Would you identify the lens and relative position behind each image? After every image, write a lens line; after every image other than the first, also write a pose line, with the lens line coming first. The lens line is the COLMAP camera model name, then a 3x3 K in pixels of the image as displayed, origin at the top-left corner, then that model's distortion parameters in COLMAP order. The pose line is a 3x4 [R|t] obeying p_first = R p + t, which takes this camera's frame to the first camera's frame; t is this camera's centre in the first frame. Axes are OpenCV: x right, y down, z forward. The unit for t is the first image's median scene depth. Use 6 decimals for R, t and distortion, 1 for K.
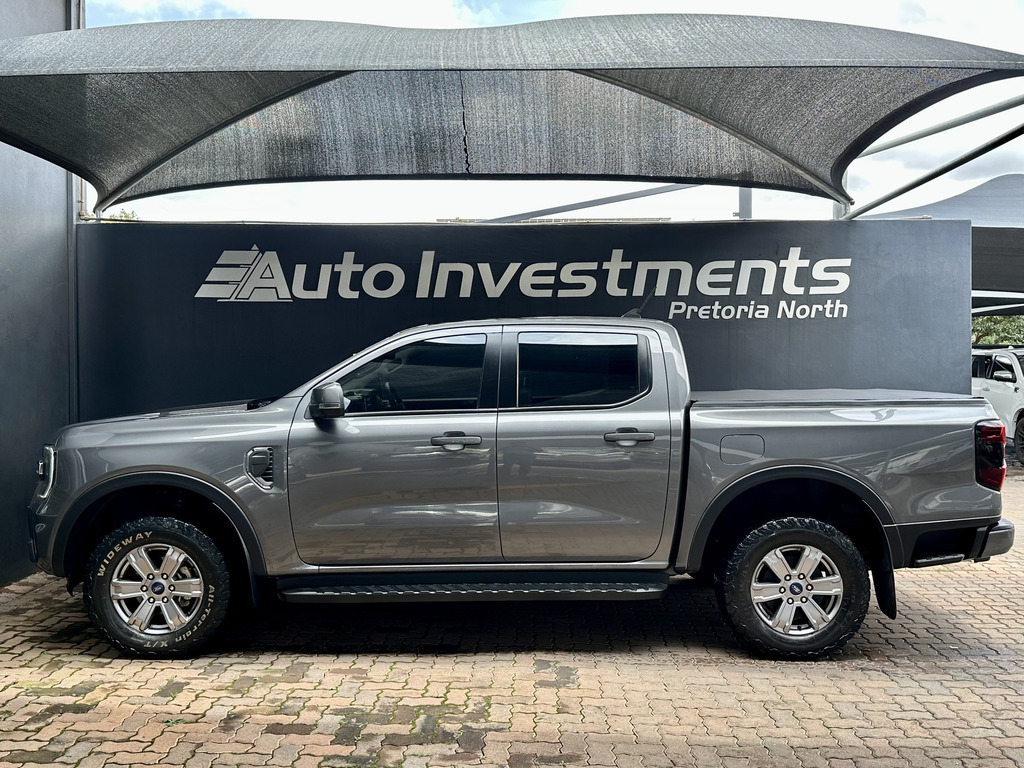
lens RADIAL K [[928.8, 0, 516.8], [0, 928.8, 385.2], [0, 0, 1]] dist [0.137832, -0.268418]
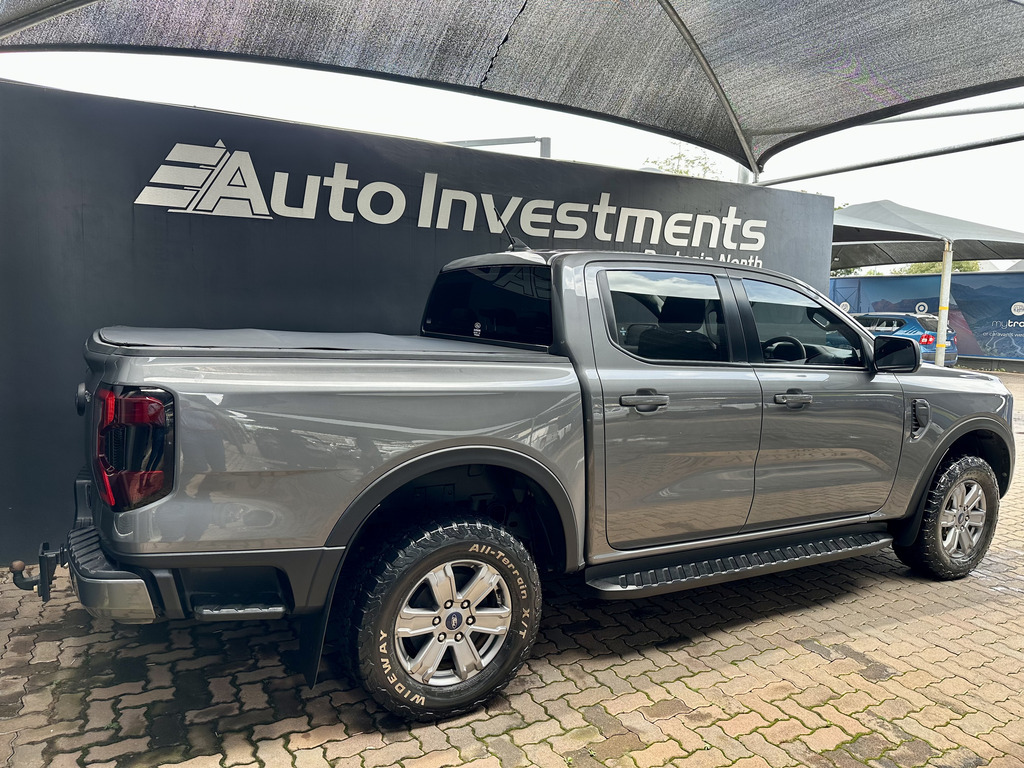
lens RADIAL K [[709.0, 0, 507.8], [0, 709.0, 384.4], [0, 0, 1]] dist [0.068078, -0.073260]
pose [[0.871933, -0.032314, 0.488558, -0.367812], [-0.016674, 0.995281, 0.095588, -0.011732], [-0.489342, -0.091492, 0.867280, 0.365533]]
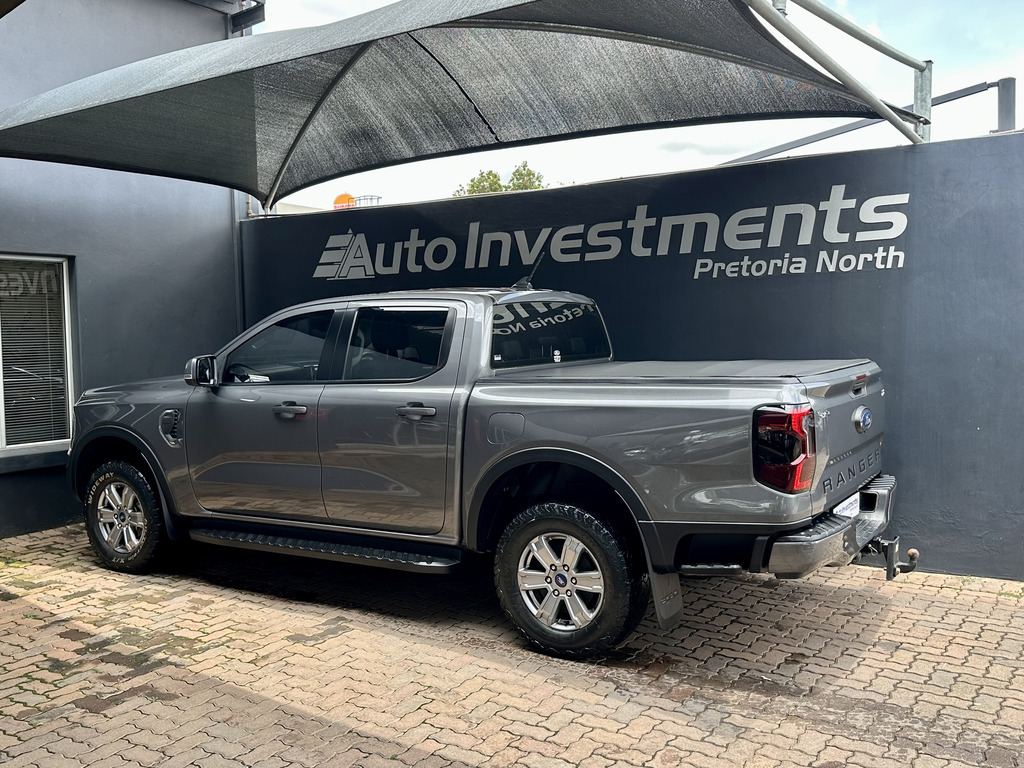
lens RADIAL K [[928.8, 0, 516.8], [0, 928.8, 385.2], [0, 0, 1]] dist [0.137832, -0.268418]
pose [[0.848867, 0.018550, -0.528281, 0.496854], [0.007858, 0.998831, 0.047699, -0.012856], [0.528548, -0.044641, 0.847729, 0.140544]]
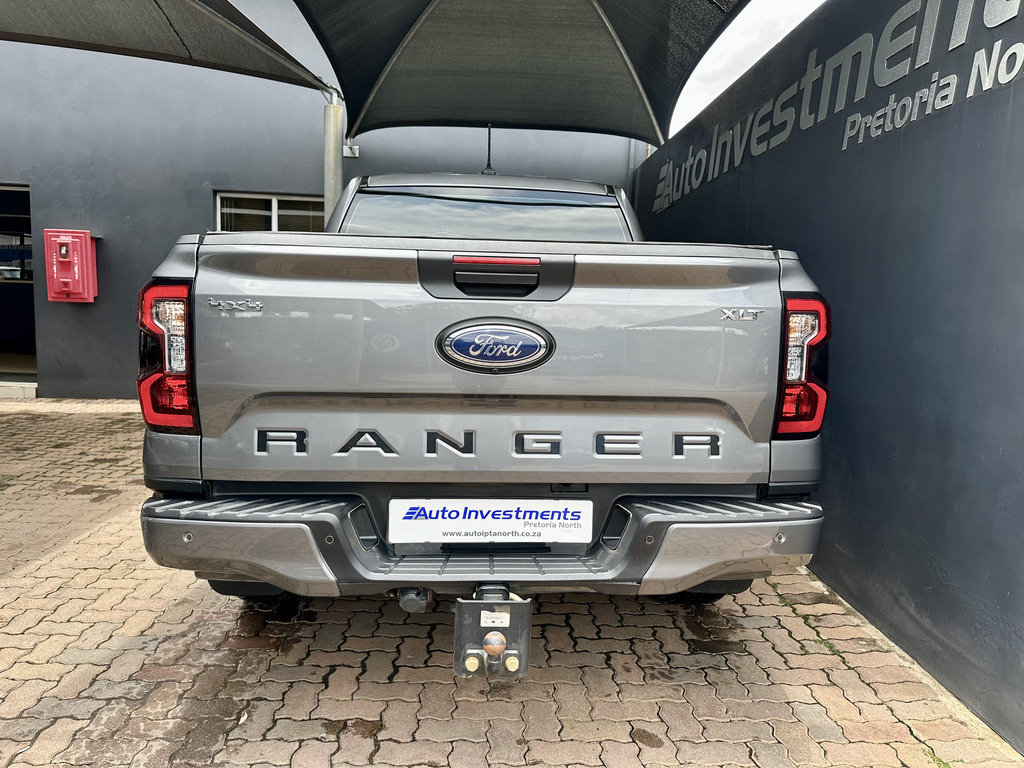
lens RADIAL K [[721.4, 0, 529.0], [0, 721.4, 386.0], [0, 0, 1]] dist [0.033947, -0.054756]
pose [[0.067765, 0.122858, -0.990108, 0.598249], [-0.047616, 0.991657, 0.119791, 0.025868], [0.996564, 0.039028, 0.073050, 0.788001]]
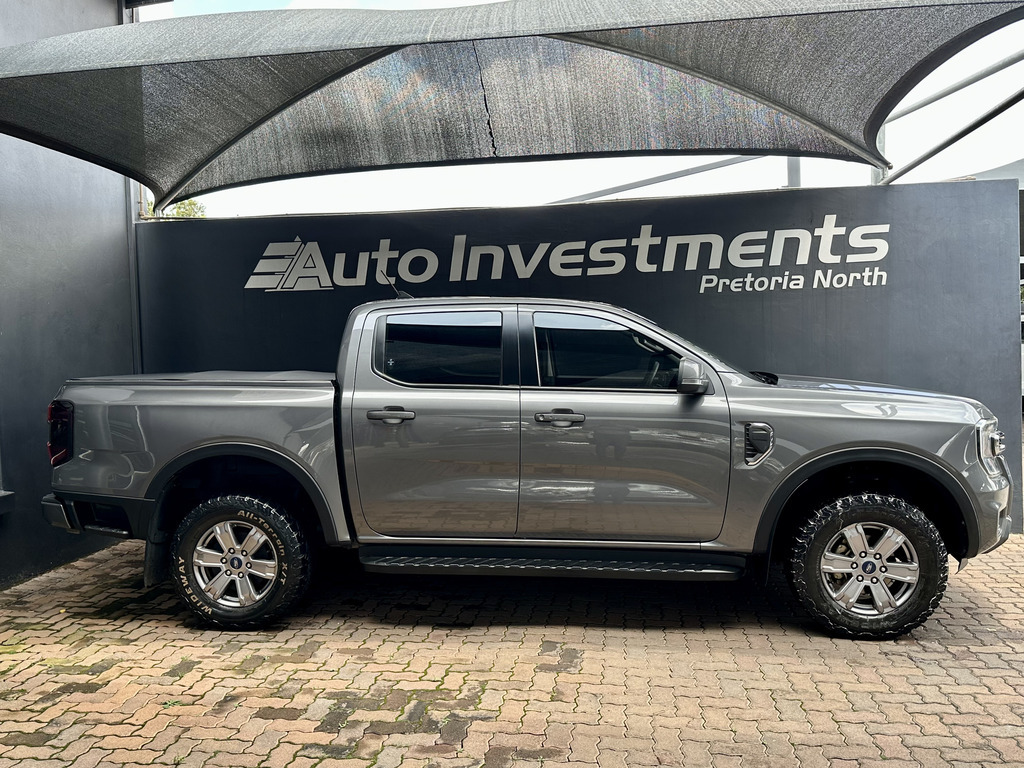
lens RADIAL K [[851.4, 0, 512.0], [0, 851.4, 384.0], [0, 0, 1]] dist [0.118951, -0.207915]
pose [[0.993778, -0.023334, -0.108908, 0.060851], [0.025837, 0.999432, 0.021637, 0.001014], [0.108341, -0.024316, 0.993816, 0.067553]]
